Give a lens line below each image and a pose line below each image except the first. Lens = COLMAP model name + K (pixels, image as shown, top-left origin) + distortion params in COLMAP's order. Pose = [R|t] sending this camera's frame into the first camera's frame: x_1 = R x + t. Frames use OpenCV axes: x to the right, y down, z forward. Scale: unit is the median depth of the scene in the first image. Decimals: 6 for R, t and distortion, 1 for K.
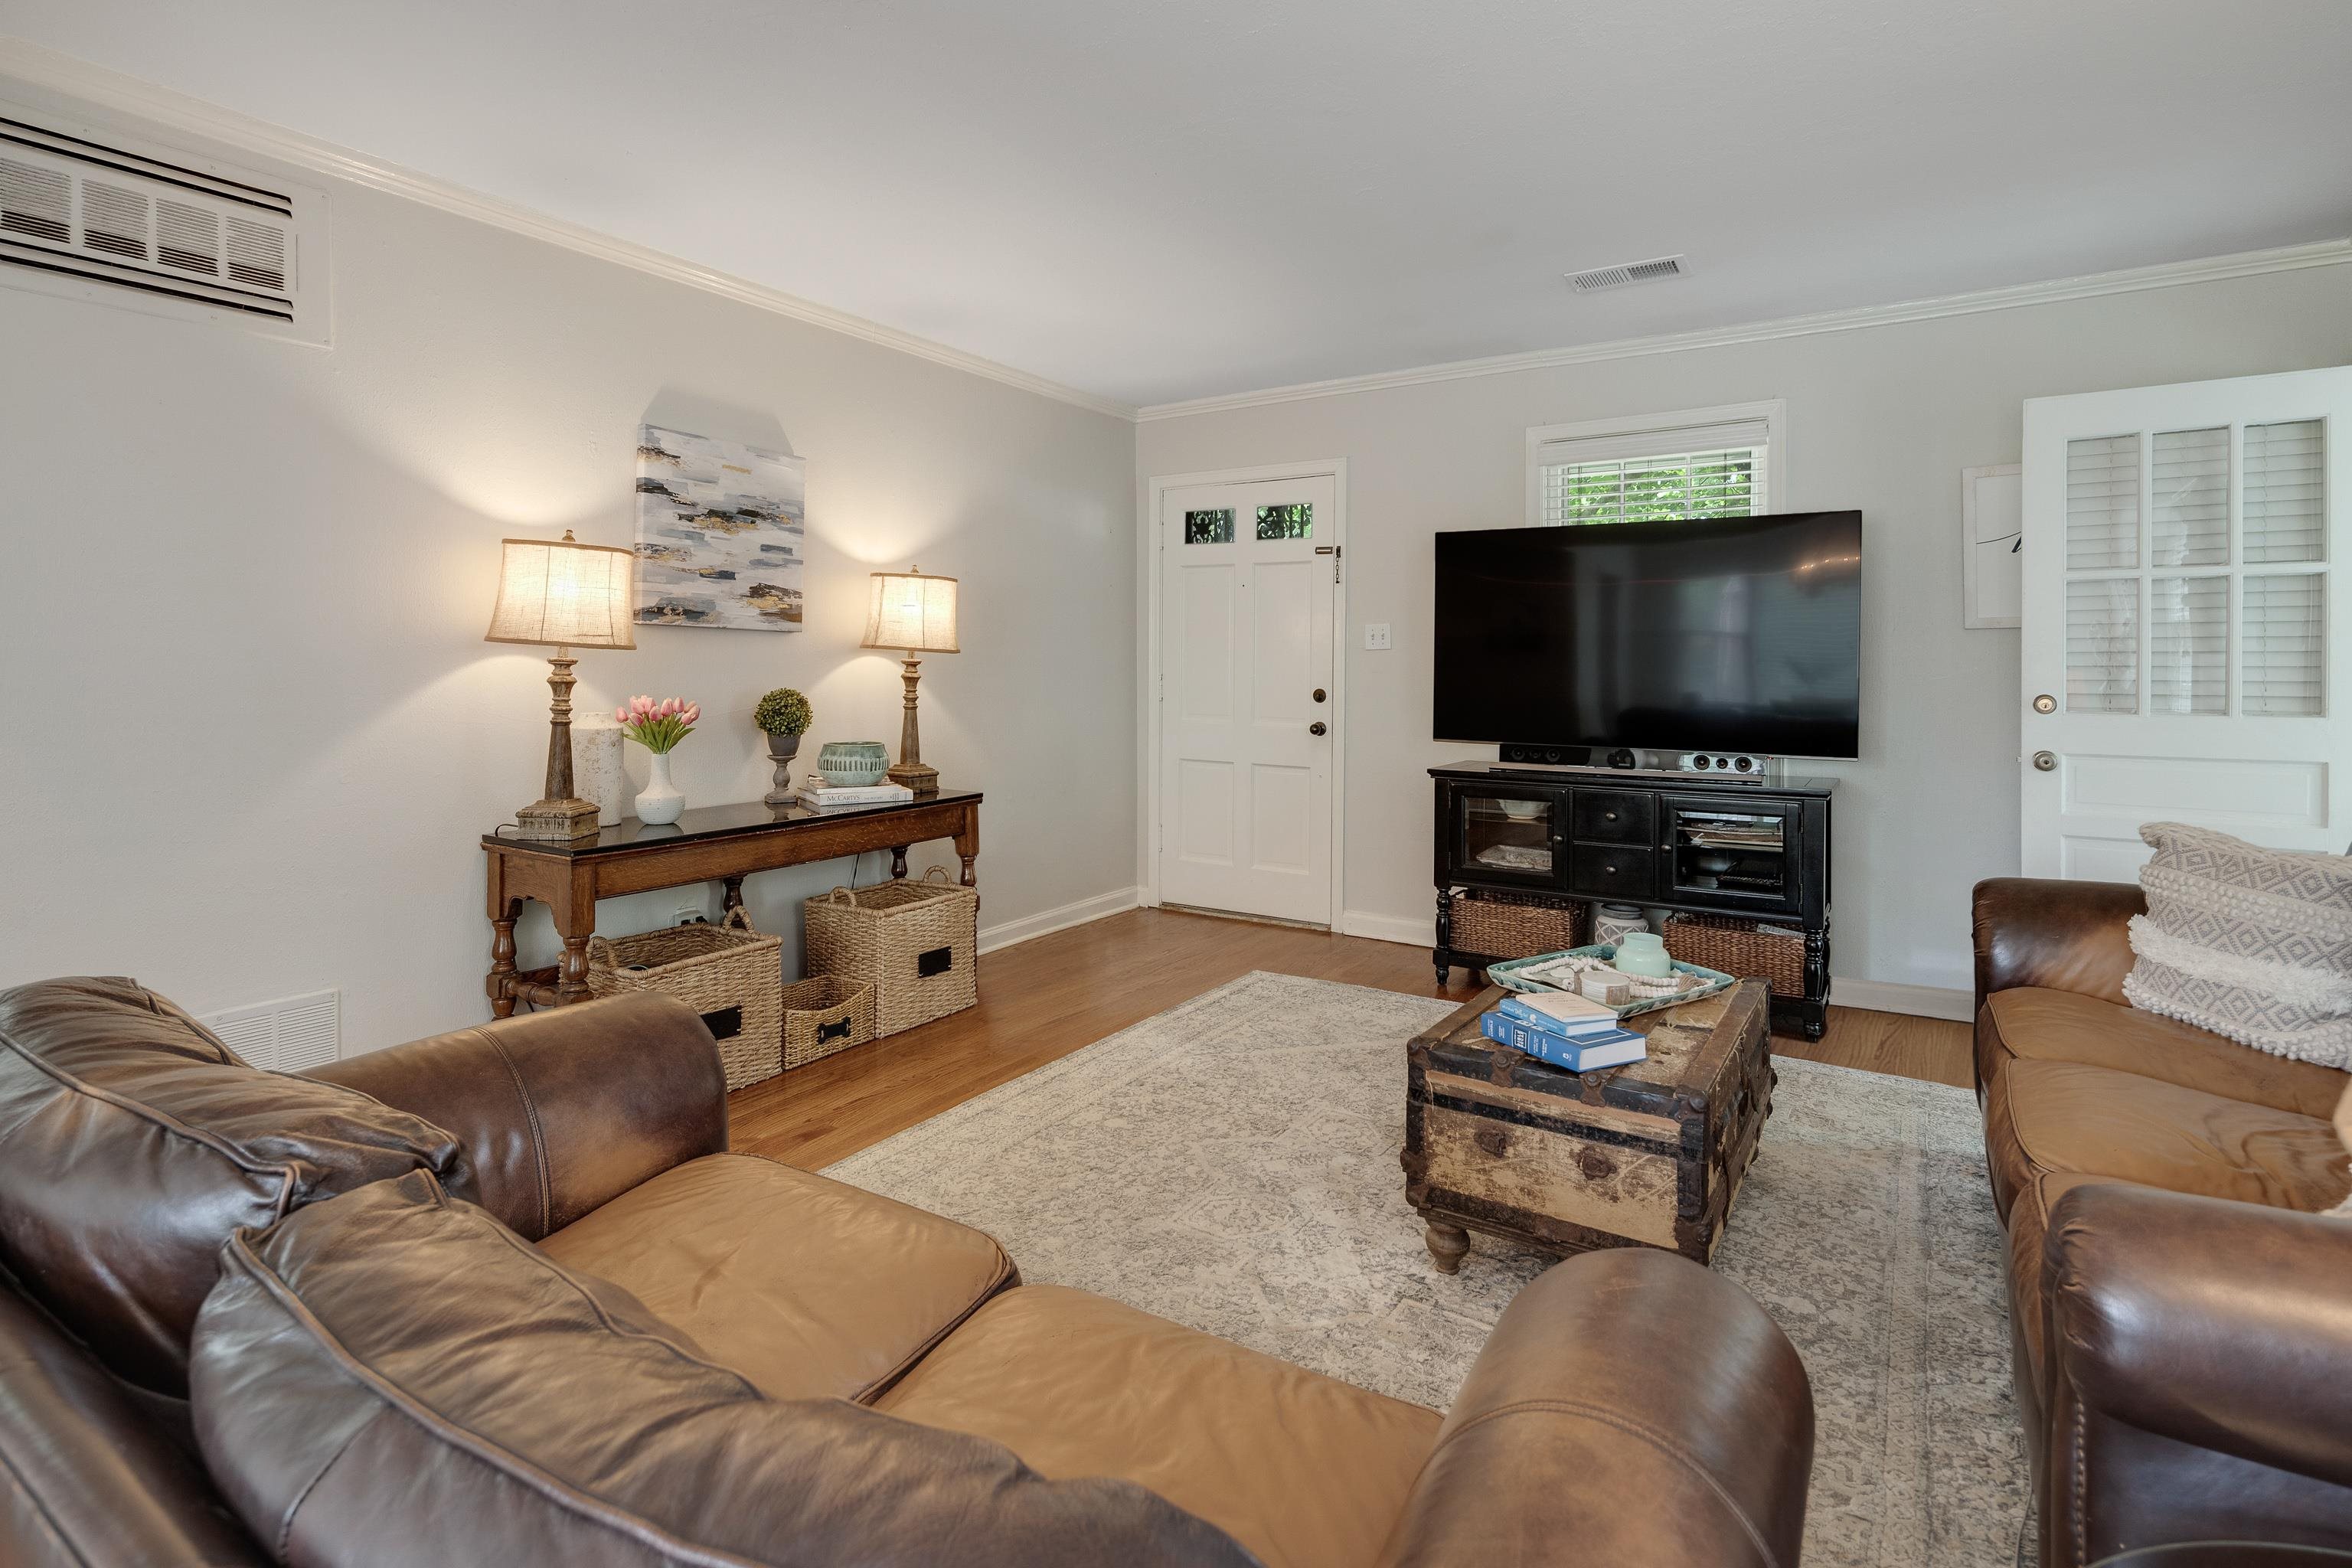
lens RADIAL K [[1151.9, 0, 1184.2], [0, 1151.9, 666.7], [0, 0, 1]] dist [-0.001160, -0.002062]
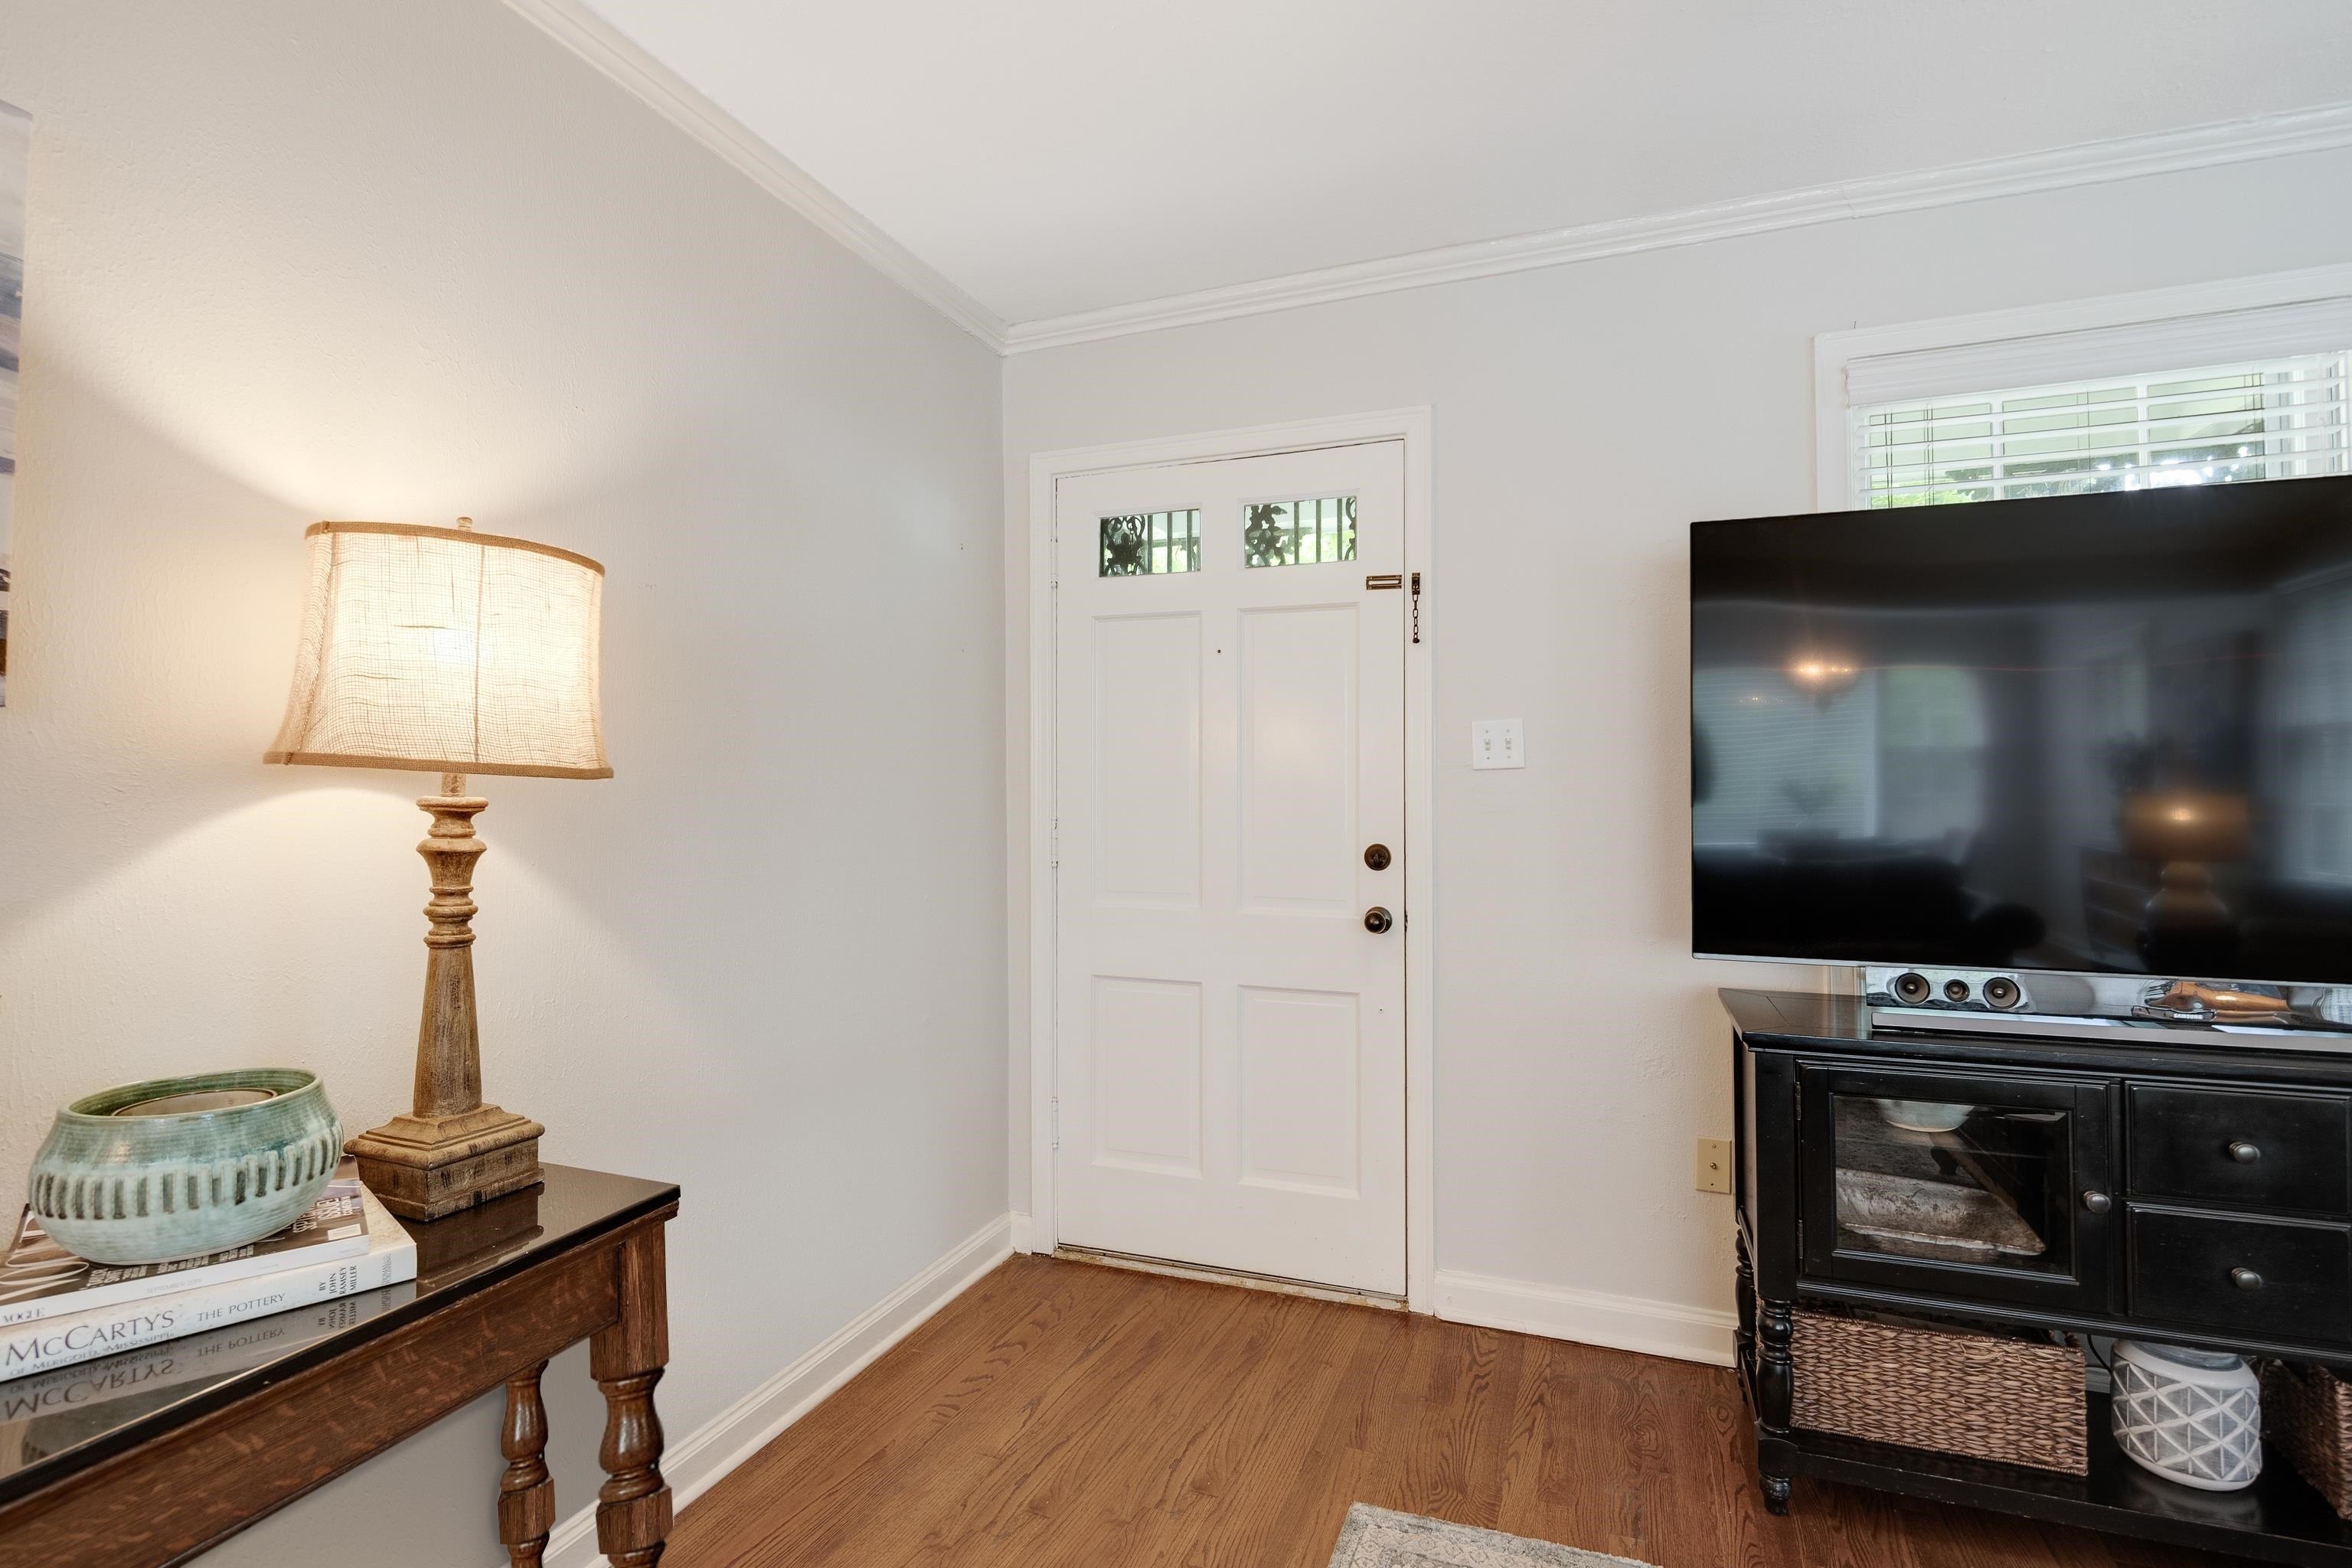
lens RADIAL K [[1151.9, 0, 1163.6], [0, 1151.9, 774.7], [0, 0, 1]] dist [-0.001160, -0.002062]
pose [[0.982358, -0.003670, 0.186975, -0.097214], [0.006932, 0.999835, -0.016795, -0.005807], [-0.186882, 0.017795, 0.982221, 0.634245]]
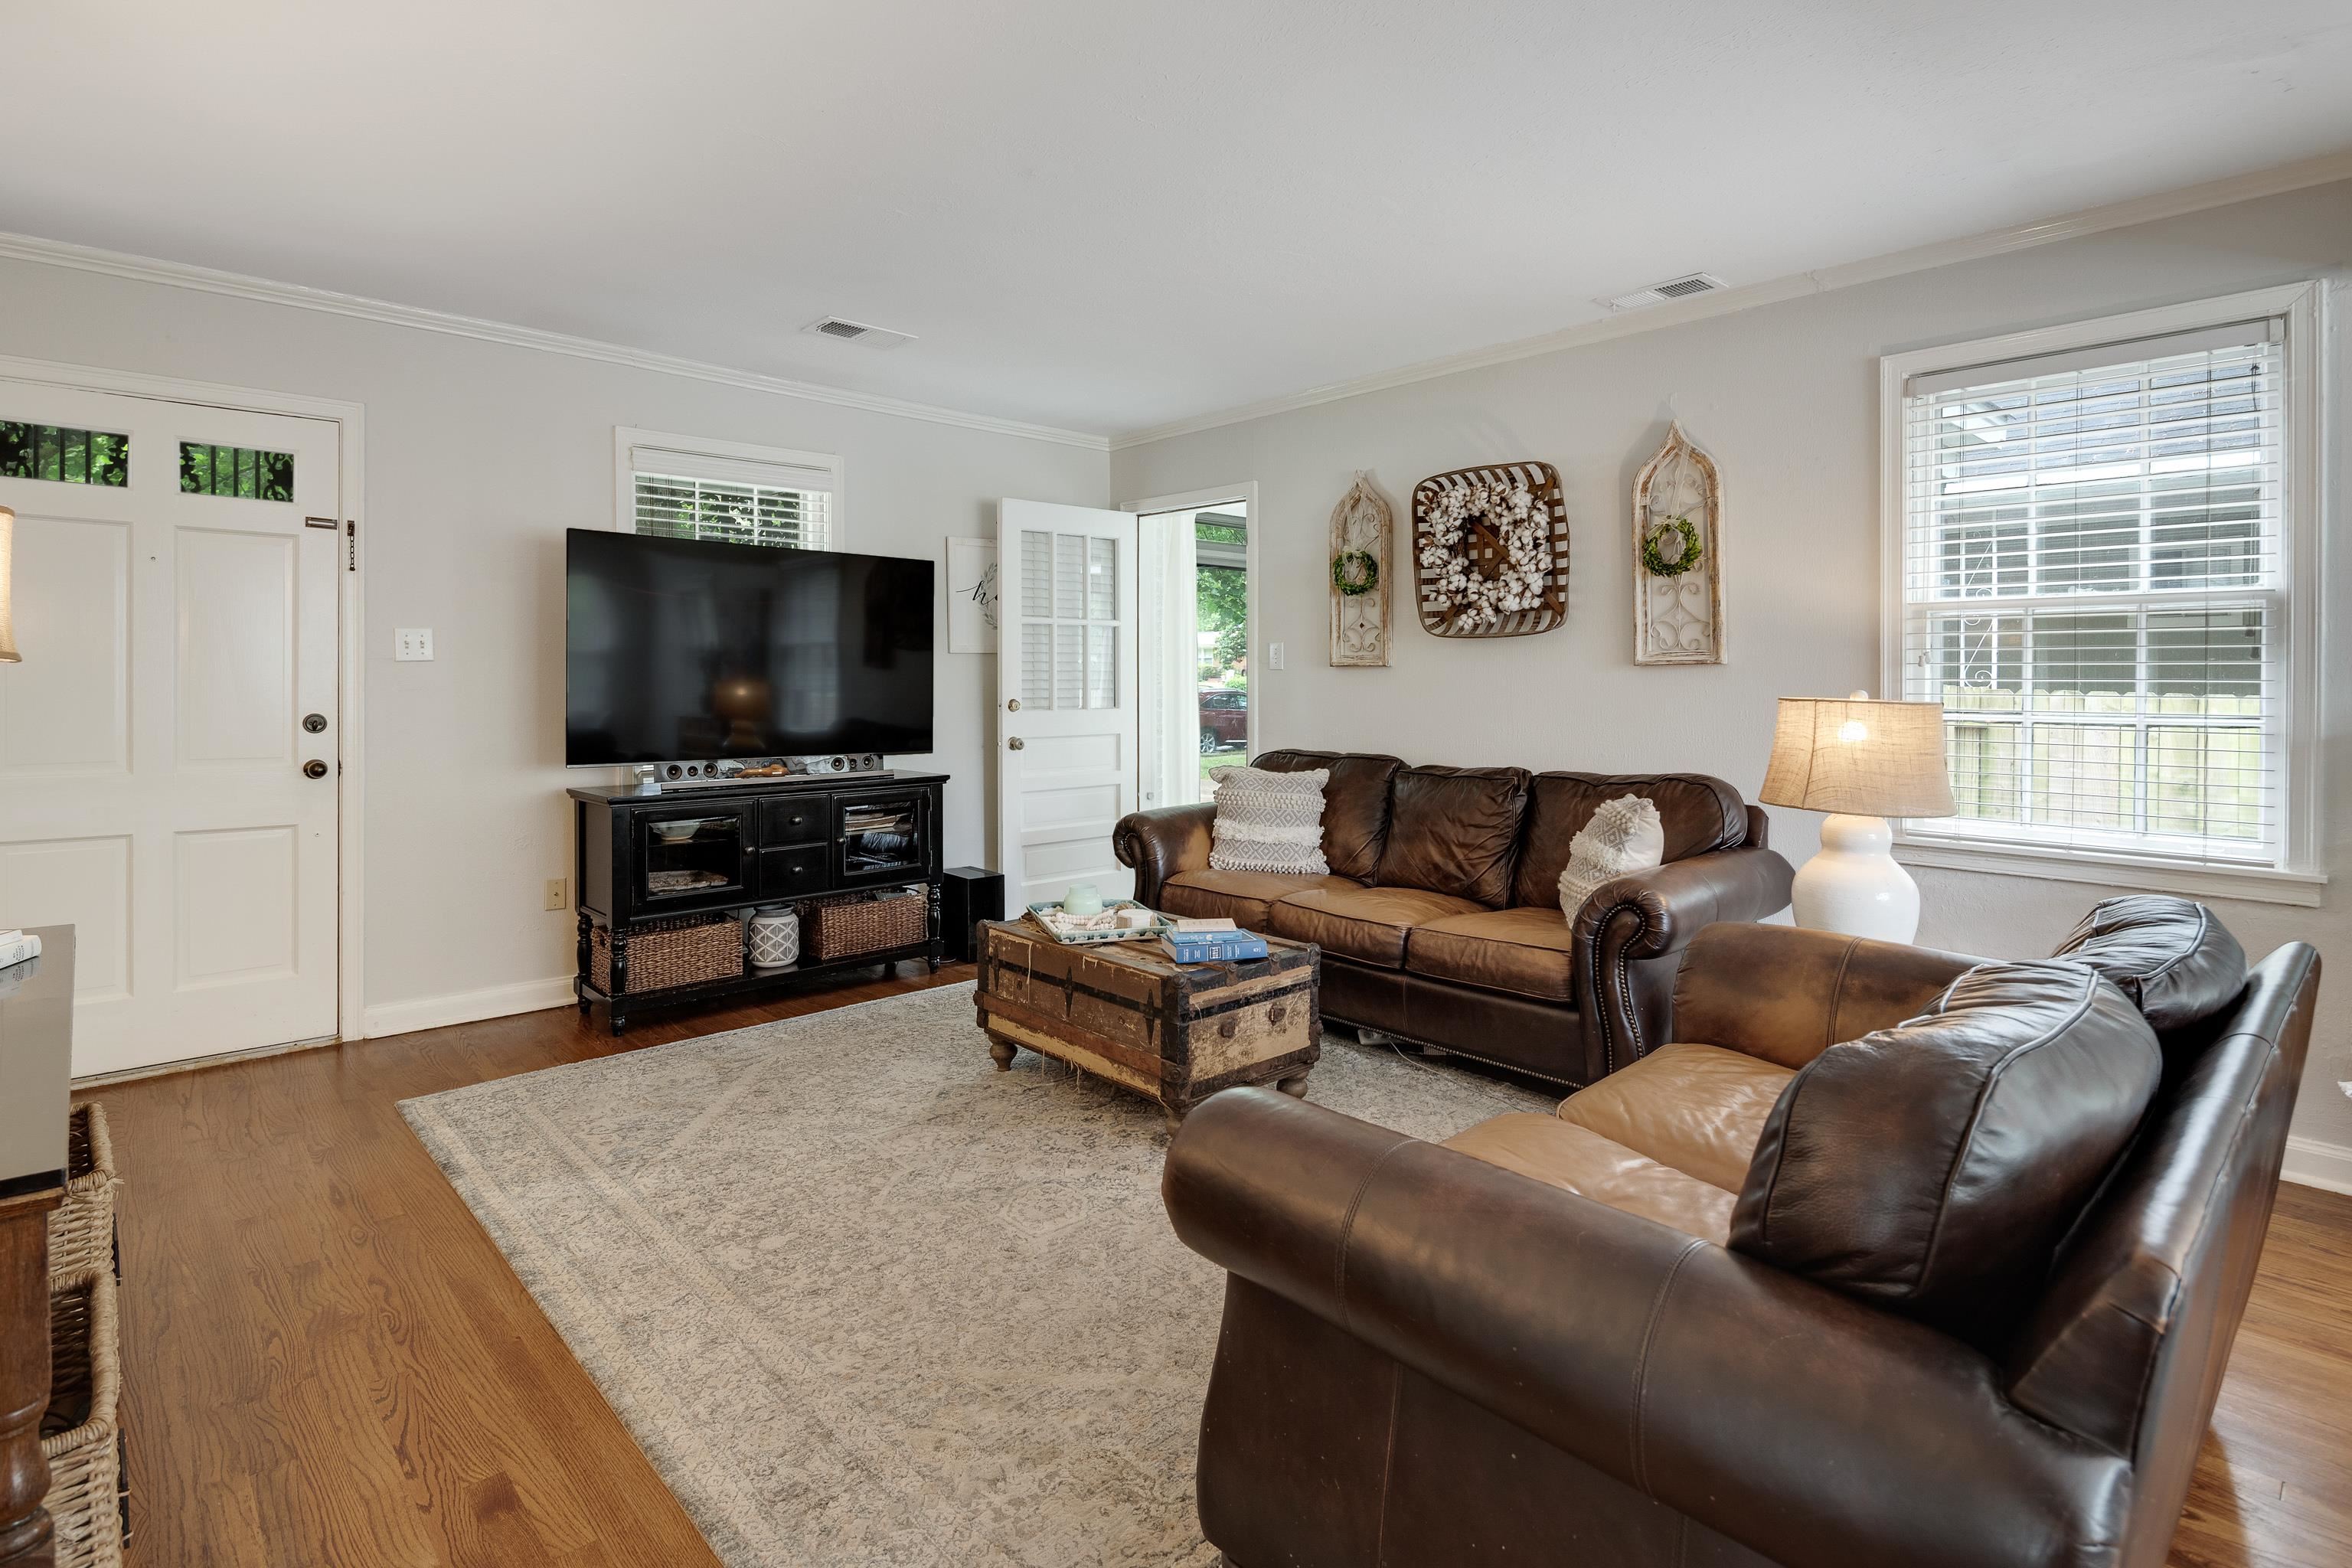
lens RADIAL K [[1151.9, 0, 1174.4], [0, 1151.9, 680.6], [0, 0, 1]] dist [-0.001160, -0.002062]
pose [[0.251998, -0.003299, 0.967722, -0.563169], [0.002554, 0.999993, 0.002744, -0.002927], [-0.967724, 0.001780, 0.252004, 0.375058]]
